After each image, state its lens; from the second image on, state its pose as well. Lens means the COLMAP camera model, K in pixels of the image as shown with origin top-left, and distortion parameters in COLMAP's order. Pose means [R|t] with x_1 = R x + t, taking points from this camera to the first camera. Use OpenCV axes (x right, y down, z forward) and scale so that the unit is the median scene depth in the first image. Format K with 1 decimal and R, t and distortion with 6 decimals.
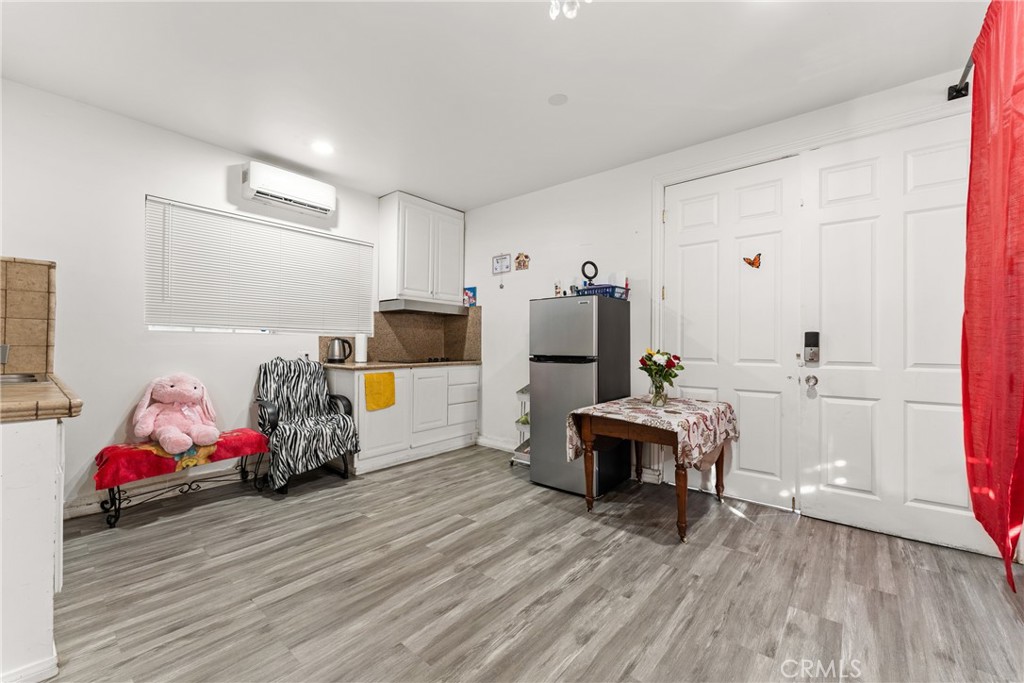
lens RADIAL K [[407.6, 0, 507.8], [0, 407.6, 344.9], [0, 0, 1]] dist [0.002849, 0.000528]
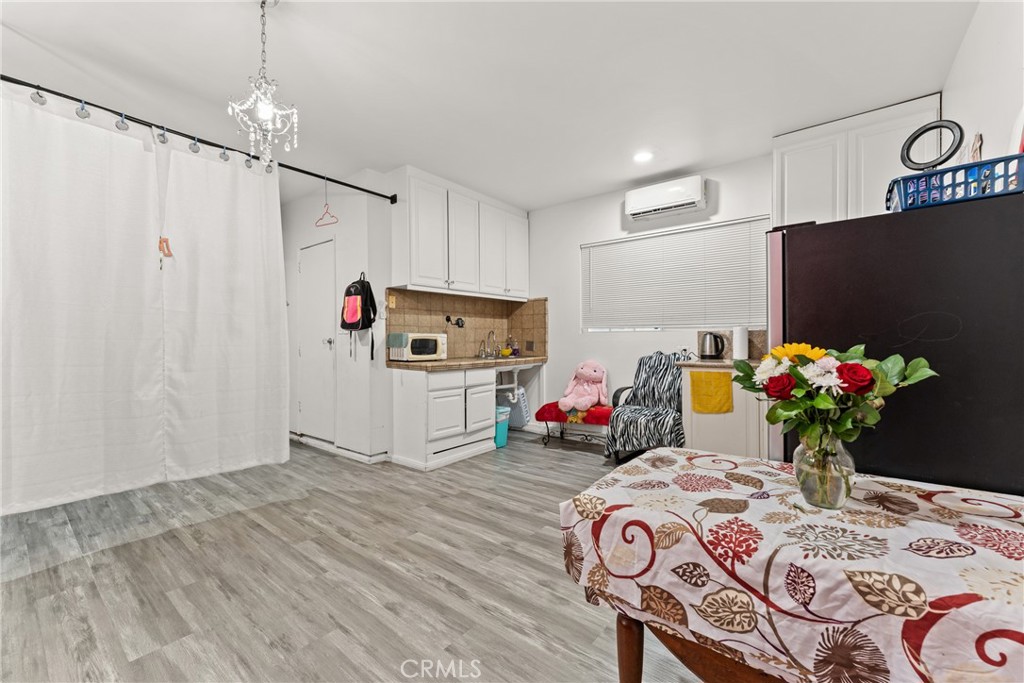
lens RADIAL K [[407.6, 0, 507.8], [0, 407.6, 344.9], [0, 0, 1]] dist [0.002849, 0.000528]
pose [[0.037250, 0.002291, -0.999303, 0.669261], [0.007355, 0.999970, 0.002566, 0.007456], [0.999279, -0.007445, 0.037232, 0.661218]]
